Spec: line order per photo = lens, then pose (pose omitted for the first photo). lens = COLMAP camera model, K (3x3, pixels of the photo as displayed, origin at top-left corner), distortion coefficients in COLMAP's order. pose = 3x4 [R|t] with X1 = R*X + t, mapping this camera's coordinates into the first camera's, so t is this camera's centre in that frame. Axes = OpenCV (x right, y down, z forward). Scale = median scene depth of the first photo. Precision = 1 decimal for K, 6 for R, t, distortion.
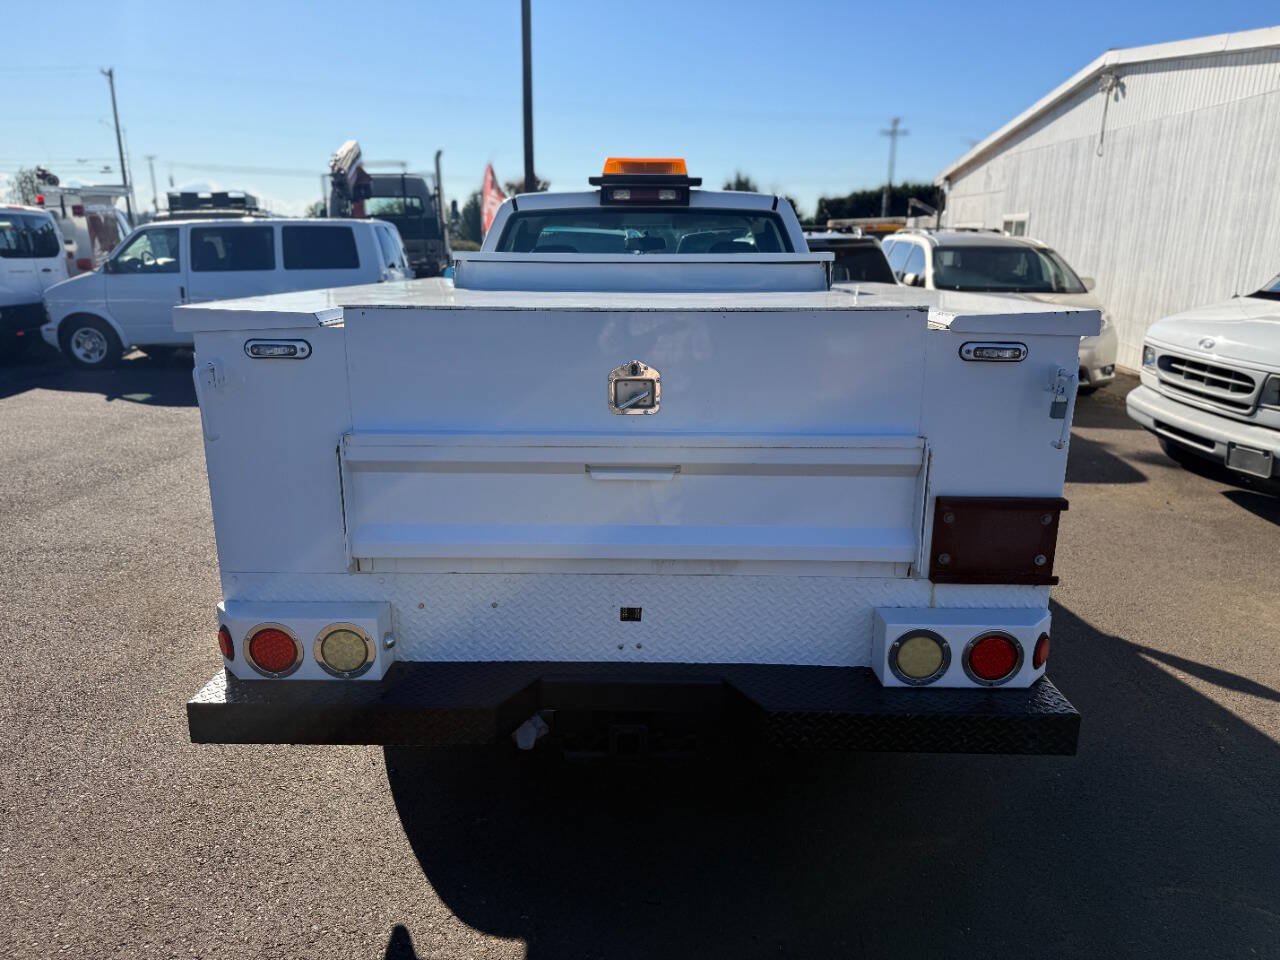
lens RADIAL K [[897.2, 0, 636.3], [0, 897.2, 481.0], [0, 0, 1]] dist [0.074635, -0.112796]
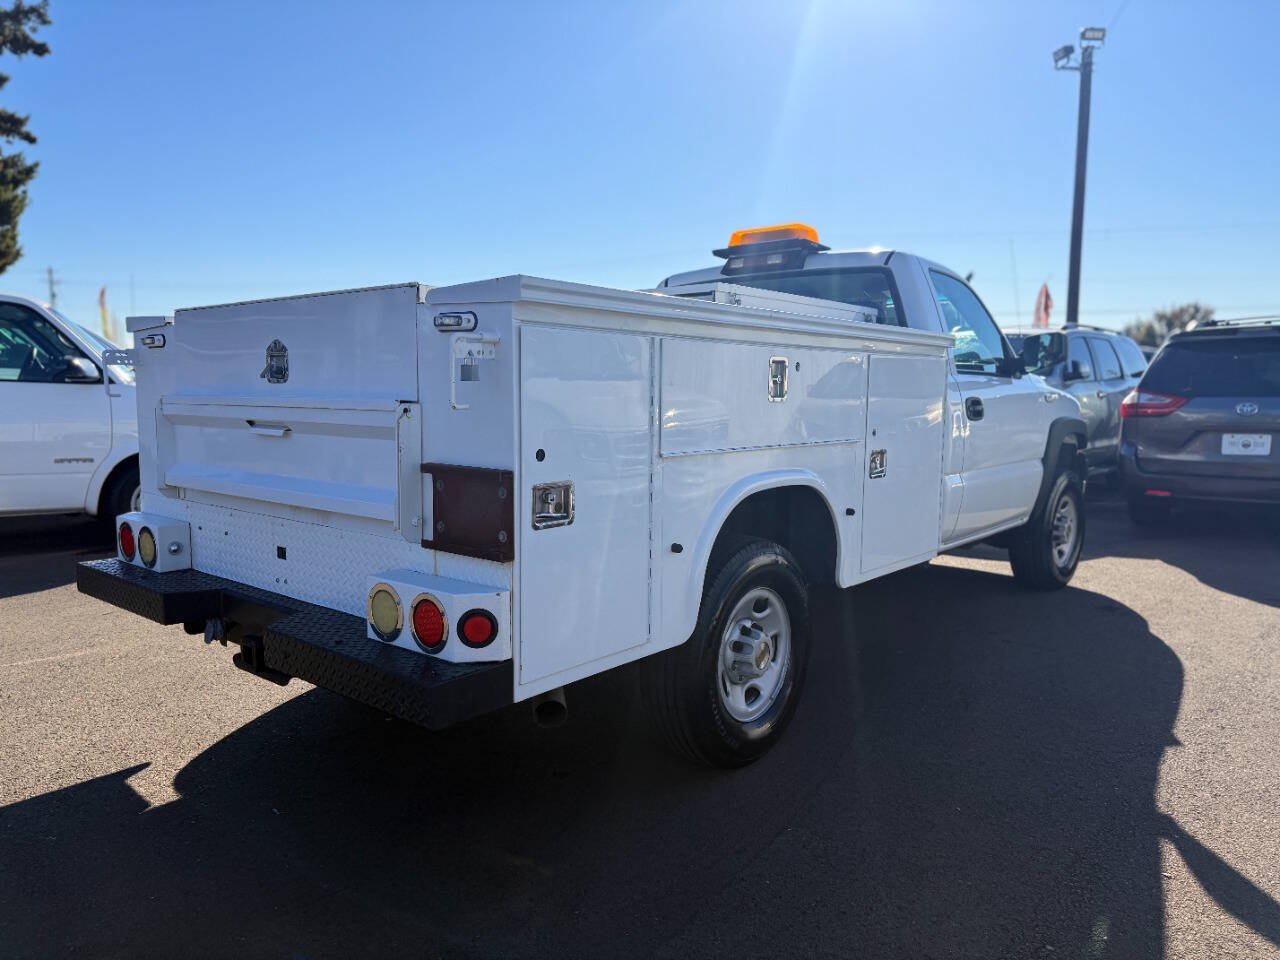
lens RADIAL K [[885.9, 0, 637.6], [0, 885.9, 486.2], [0, 0, 1]] dist [0.048599, -0.042269]
pose [[0.776259, 0.069195, -0.626605, 0.496522], [-0.158337, 0.983496, -0.087547, 0.040899], [0.610206, 0.167174, 0.774404, 0.155547]]
